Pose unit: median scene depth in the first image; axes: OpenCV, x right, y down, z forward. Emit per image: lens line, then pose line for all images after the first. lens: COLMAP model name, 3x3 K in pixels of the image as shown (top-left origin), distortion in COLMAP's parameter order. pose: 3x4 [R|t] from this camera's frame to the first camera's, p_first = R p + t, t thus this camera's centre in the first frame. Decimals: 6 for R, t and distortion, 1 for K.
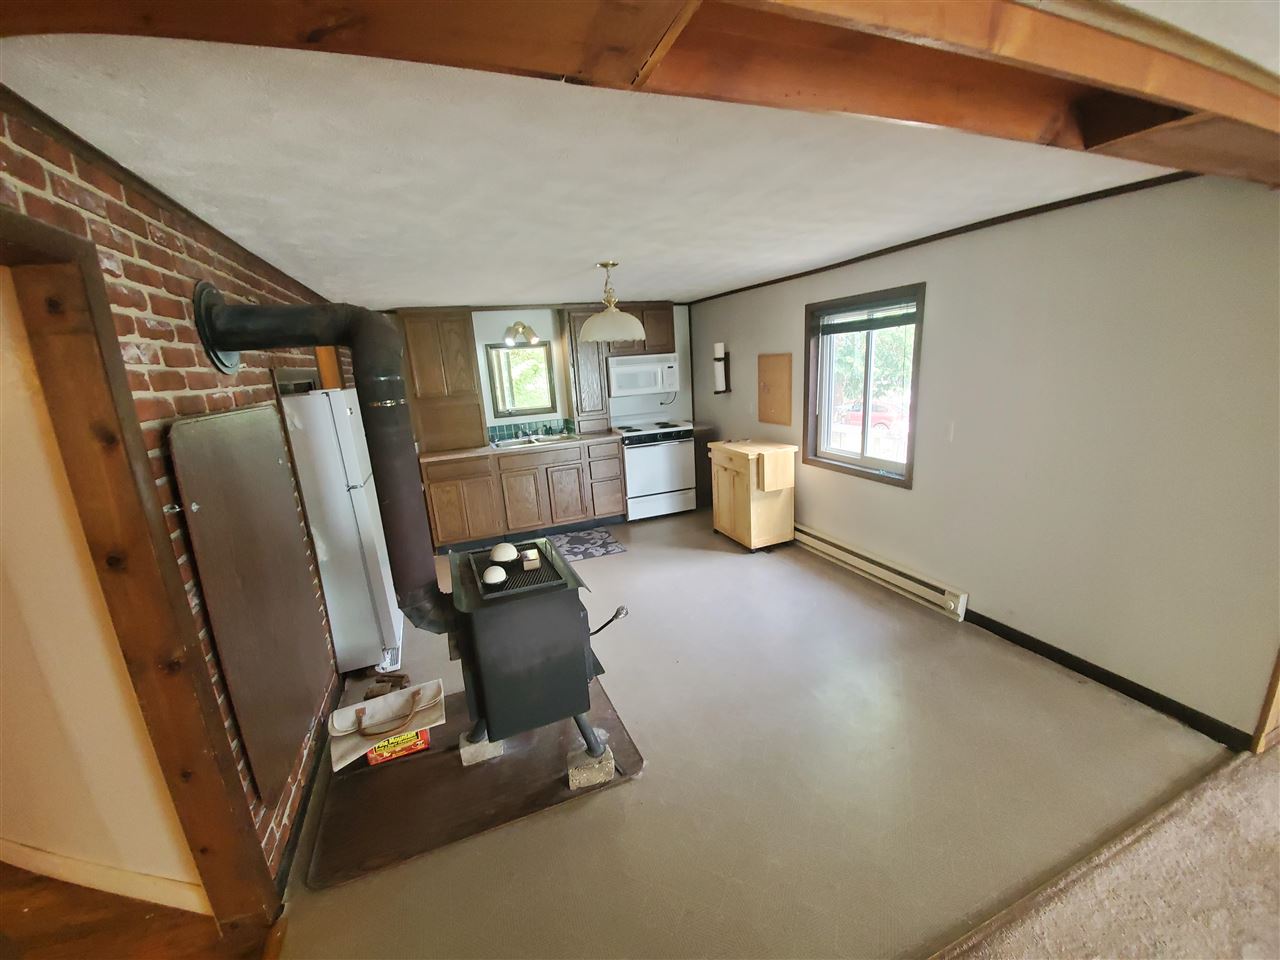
lens RADIAL K [[514.1, 0, 646.2], [0, 514.1, 482.0], [0, 0, 1]] dist [-0.003514, -0.001213]
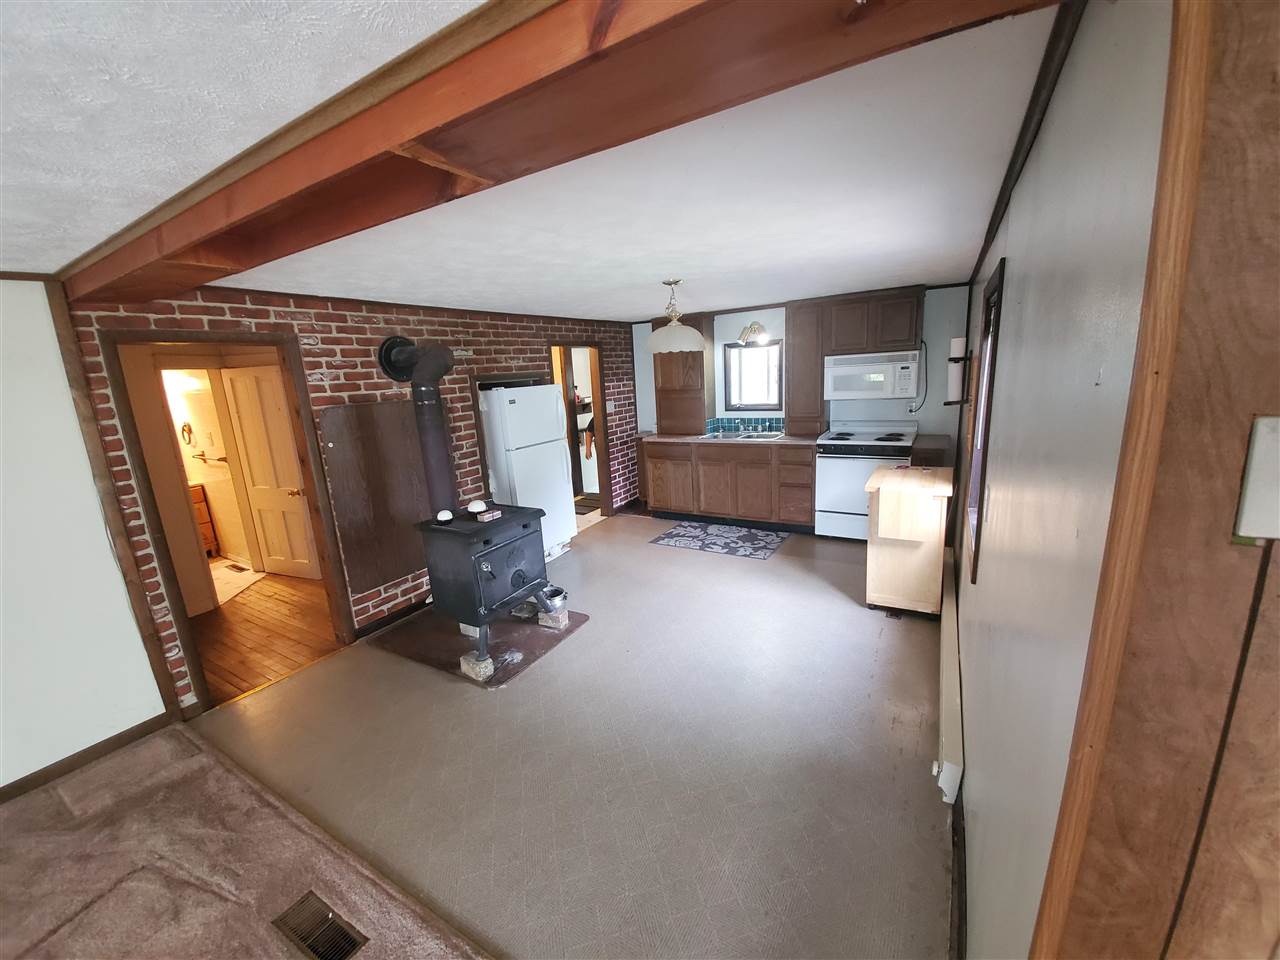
lens RADIAL K [[514.1, 0, 643.8], [0, 514.1, 481.6], [0, 0, 1]] dist [-0.003514, -0.001213]
pose [[0.610123, 0.193464, -0.768324, 0.522562], [-0.162273, 0.979686, 0.117825, -0.084883], [0.775511, 0.052790, 0.629123, 0.195411]]
